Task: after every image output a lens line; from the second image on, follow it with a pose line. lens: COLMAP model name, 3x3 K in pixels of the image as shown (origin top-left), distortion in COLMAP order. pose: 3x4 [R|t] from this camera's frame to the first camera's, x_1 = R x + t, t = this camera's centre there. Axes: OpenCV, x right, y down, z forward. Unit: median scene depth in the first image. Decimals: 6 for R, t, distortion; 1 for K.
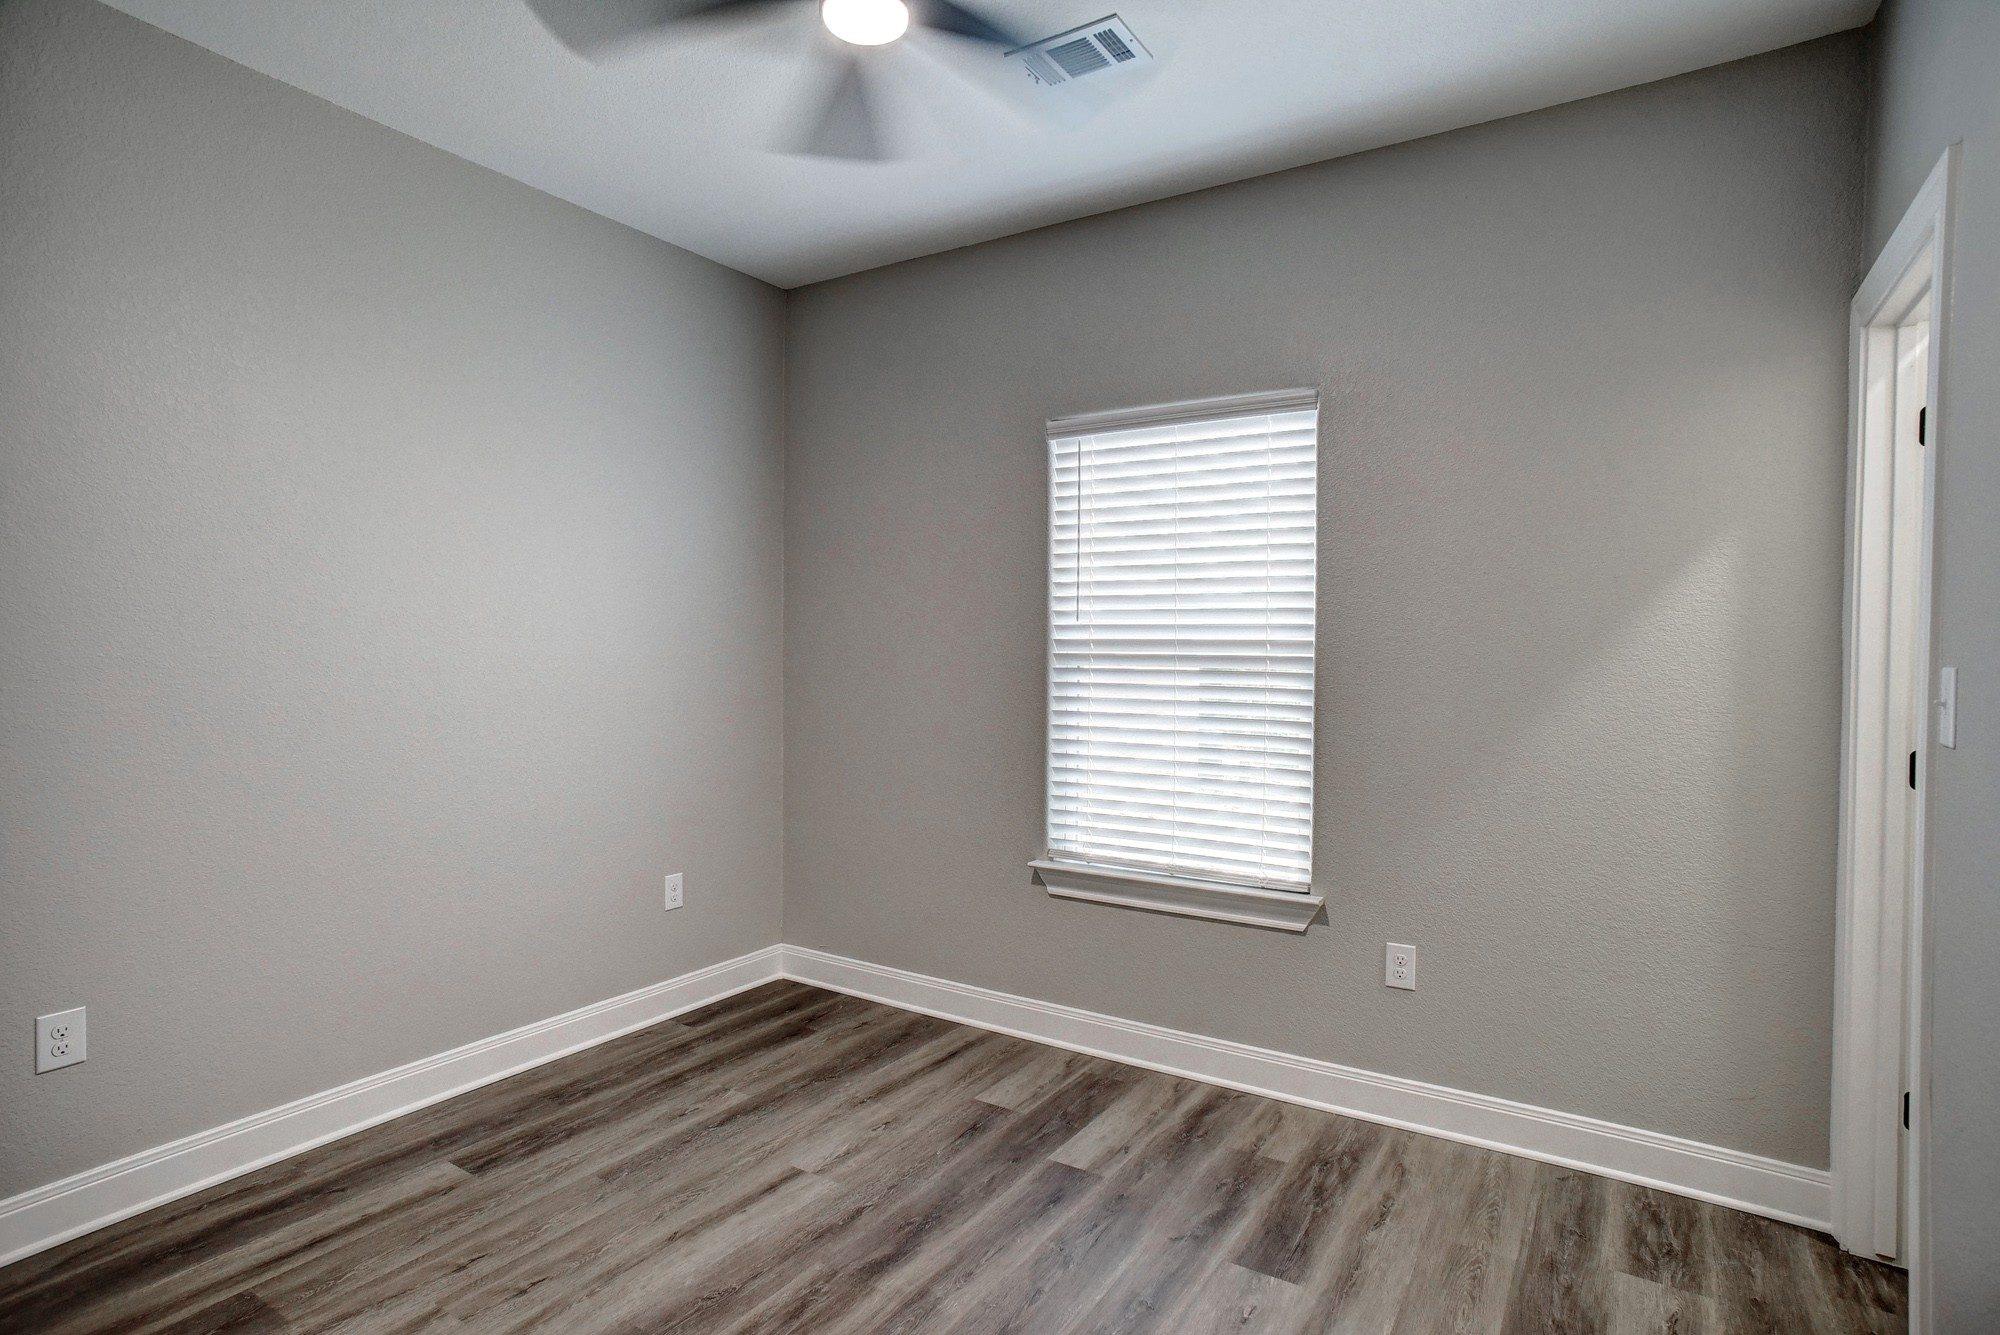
lens RADIAL K [[1050.7, 0, 1013.5], [0, 1050.7, 671.4], [0, 0, 1]] dist [-0.006667, 0.002054]
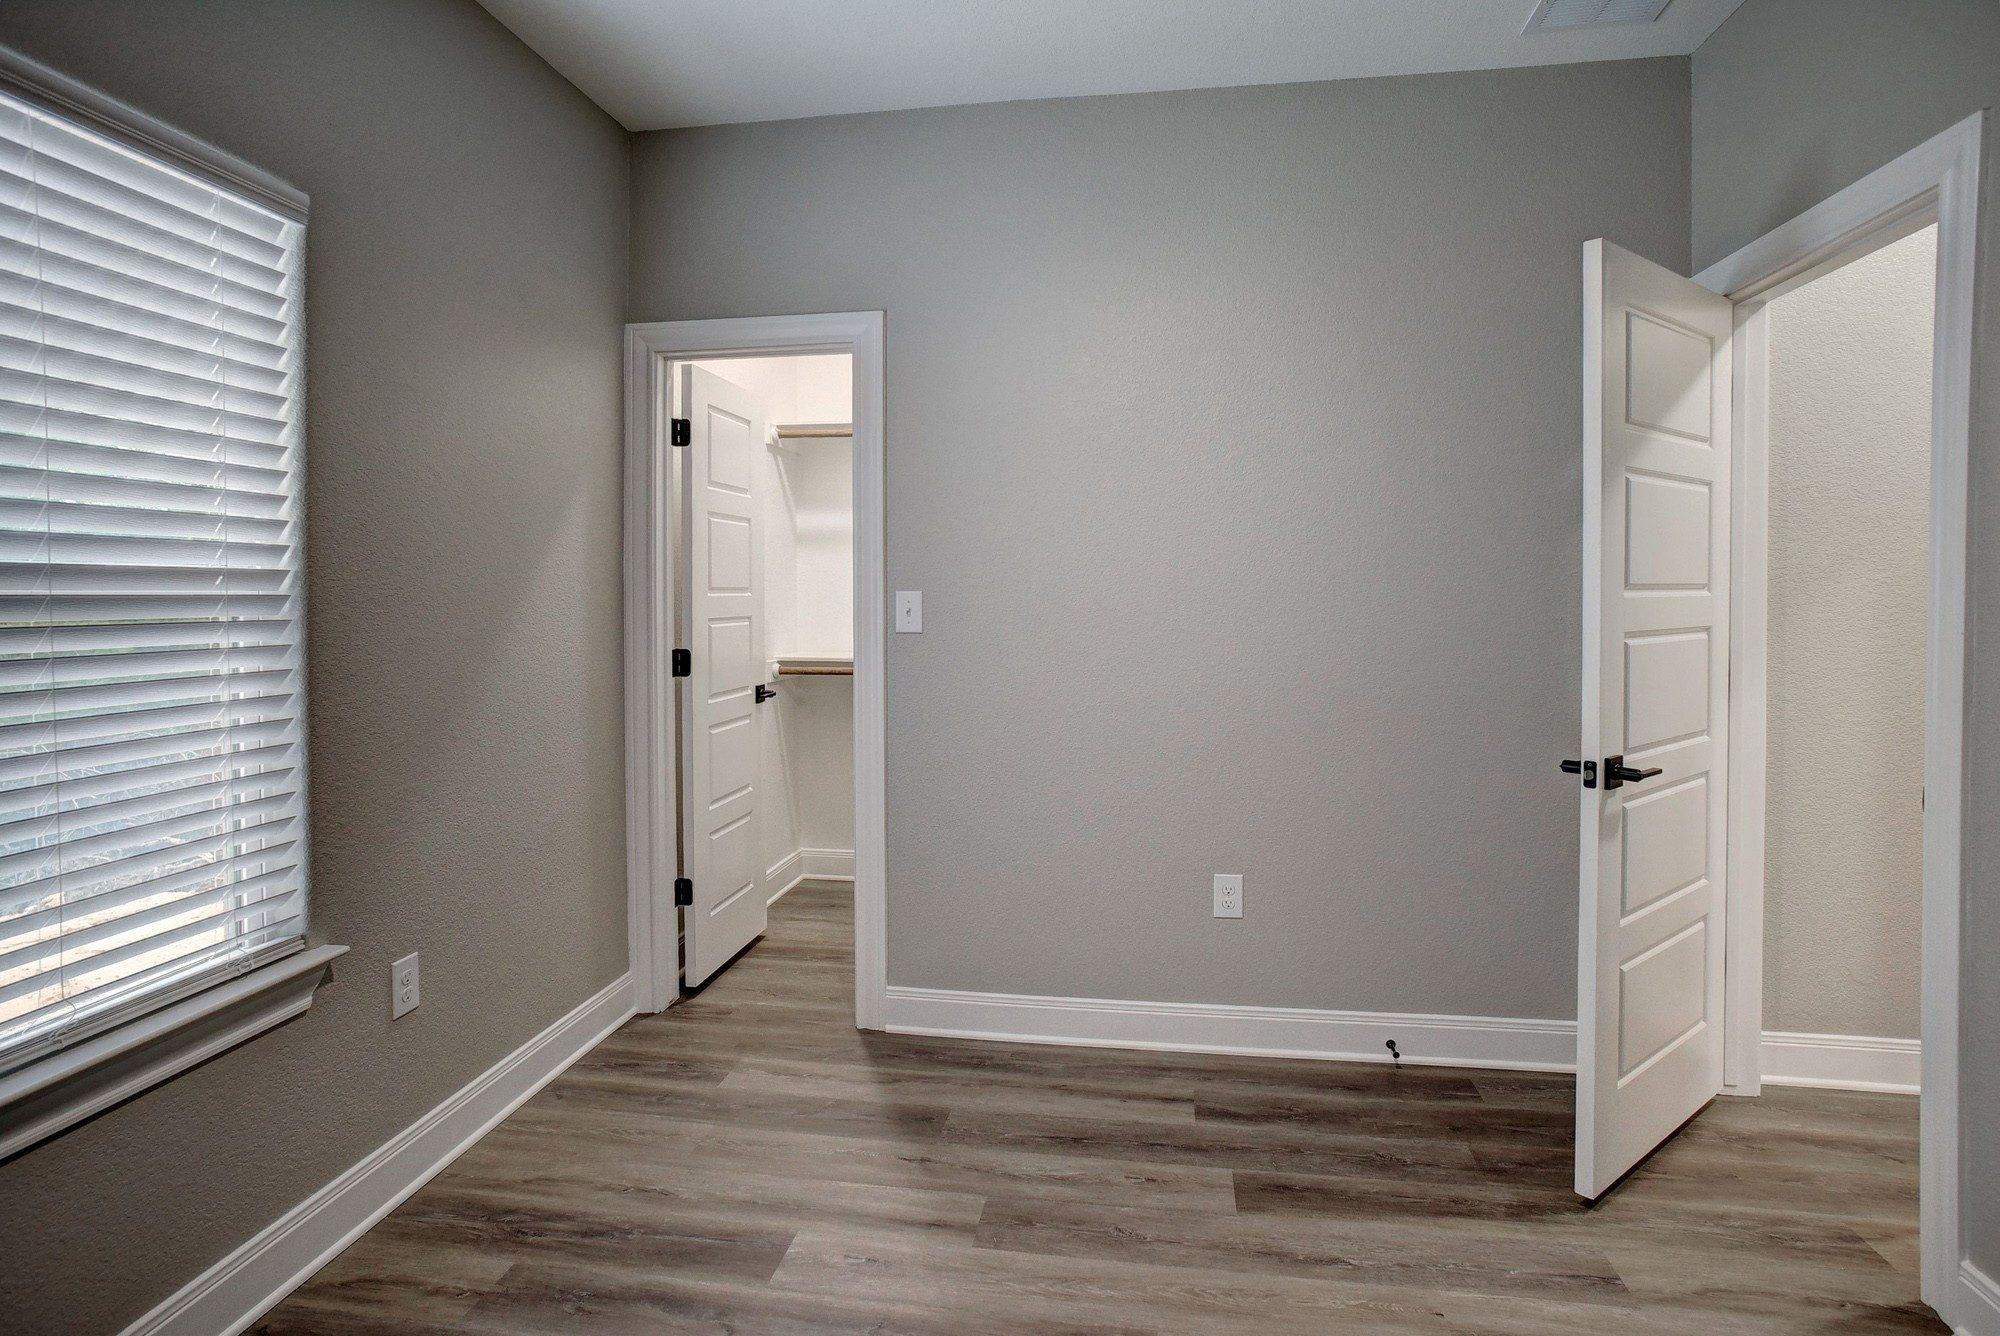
lens RADIAL K [[1050.7, 0, 945.2], [0, 1050.7, 607.5], [0, 0, 1]] dist [-0.006667, 0.002054]
pose [[-0.359494, -0.029379, 0.932685, -0.445640], [0.014269, 0.999214, 0.036975, -0.023440], [-0.933038, 0.026601, -0.358792, 0.795618]]
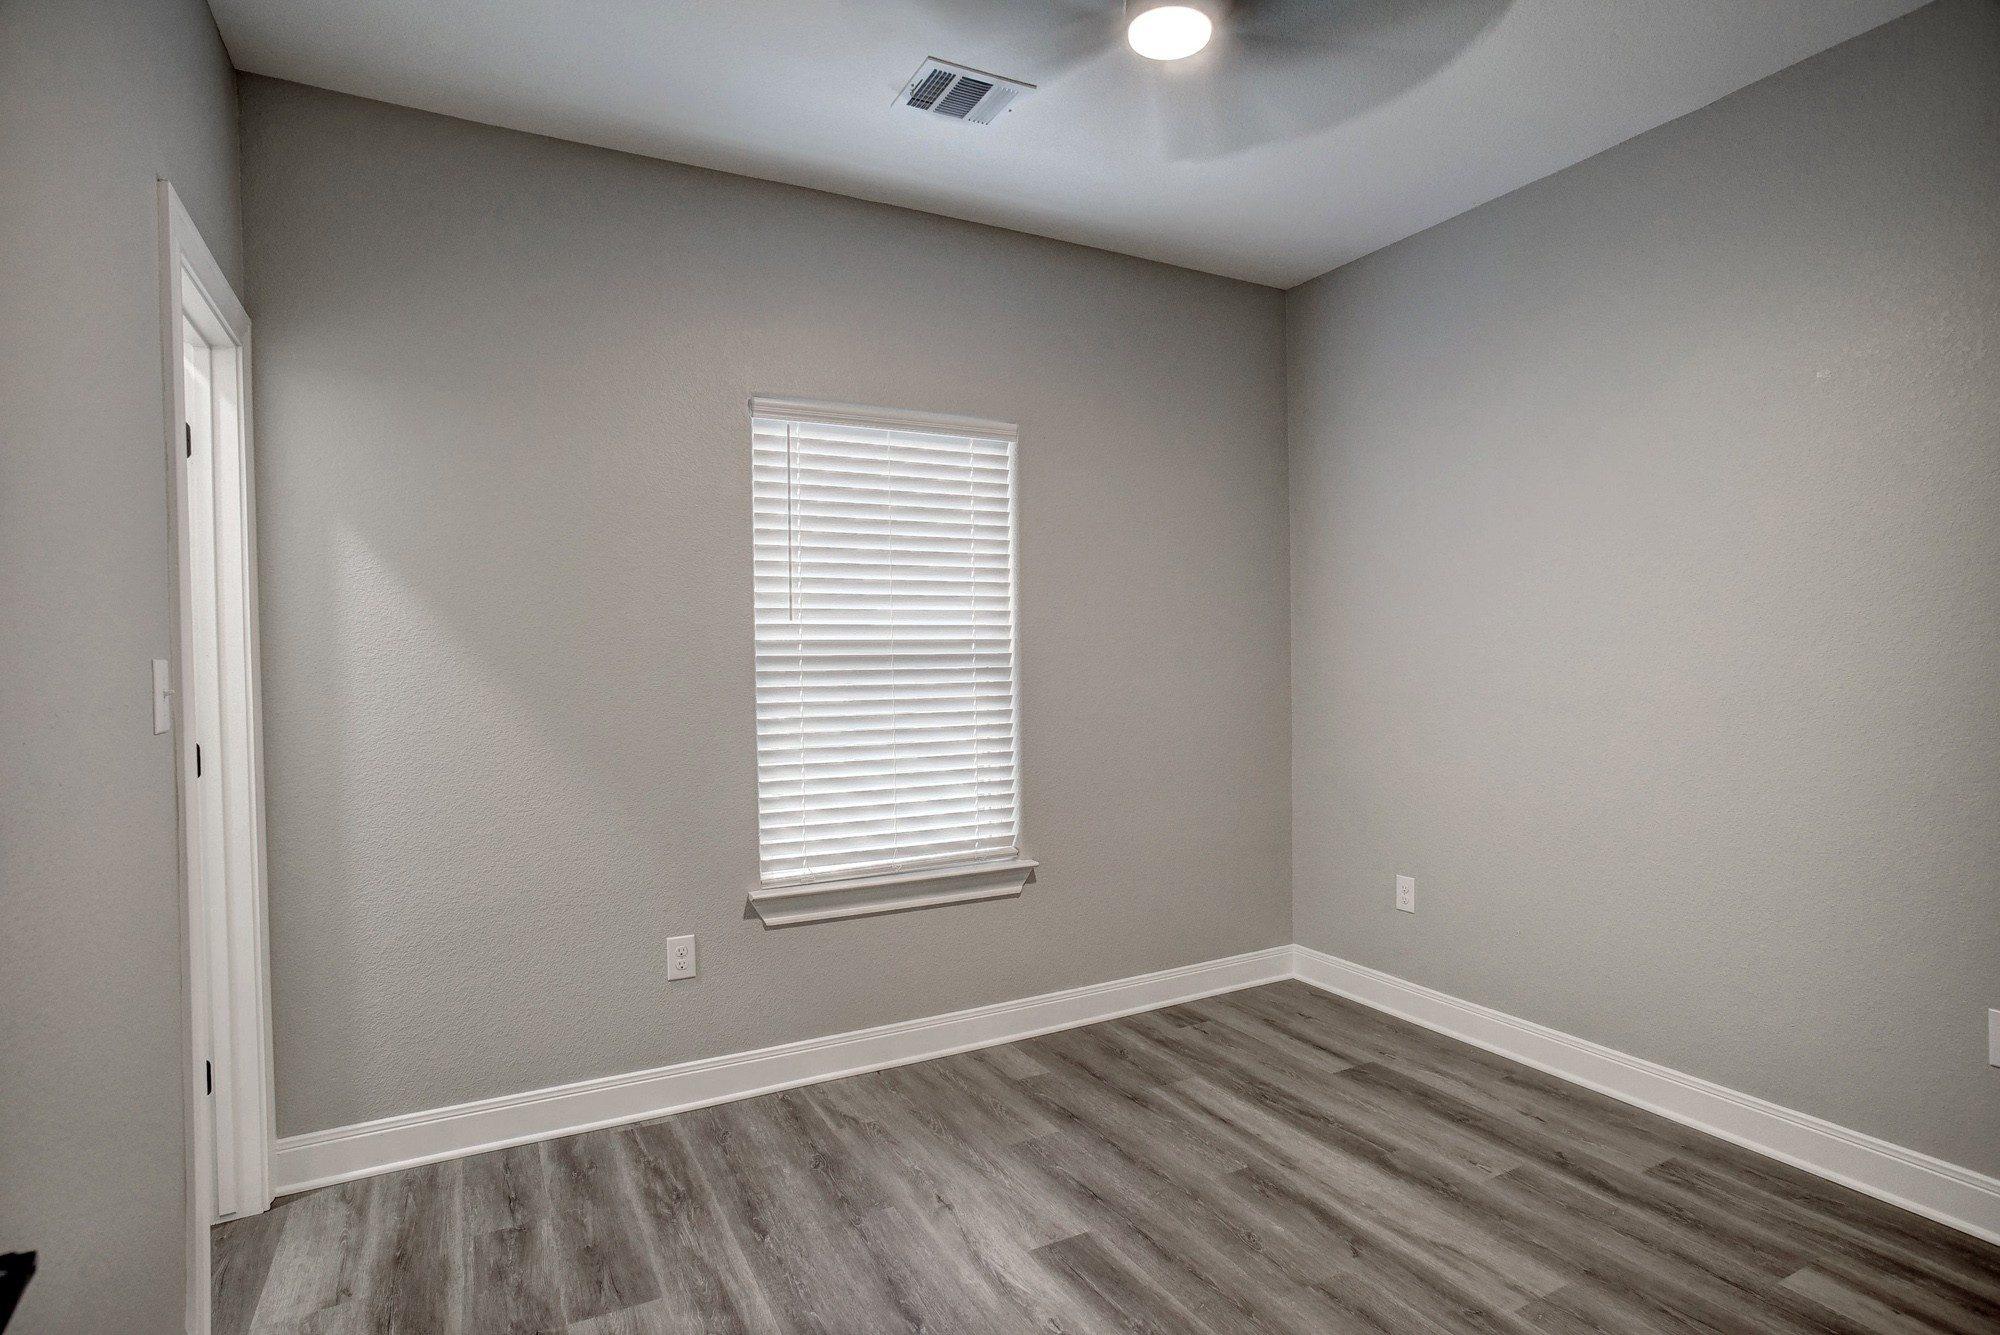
lens RADIAL K [[1050.7, 0, 1012.5], [0, 1050.7, 660.6], [0, 0, 1]] dist [-0.006667, 0.002054]
pose [[0.517133, -0.018667, 0.855701, -0.657220], [0.035507, 0.999369, 0.000343, -0.006602], [-0.855168, 0.030206, 0.517470, 0.374749]]
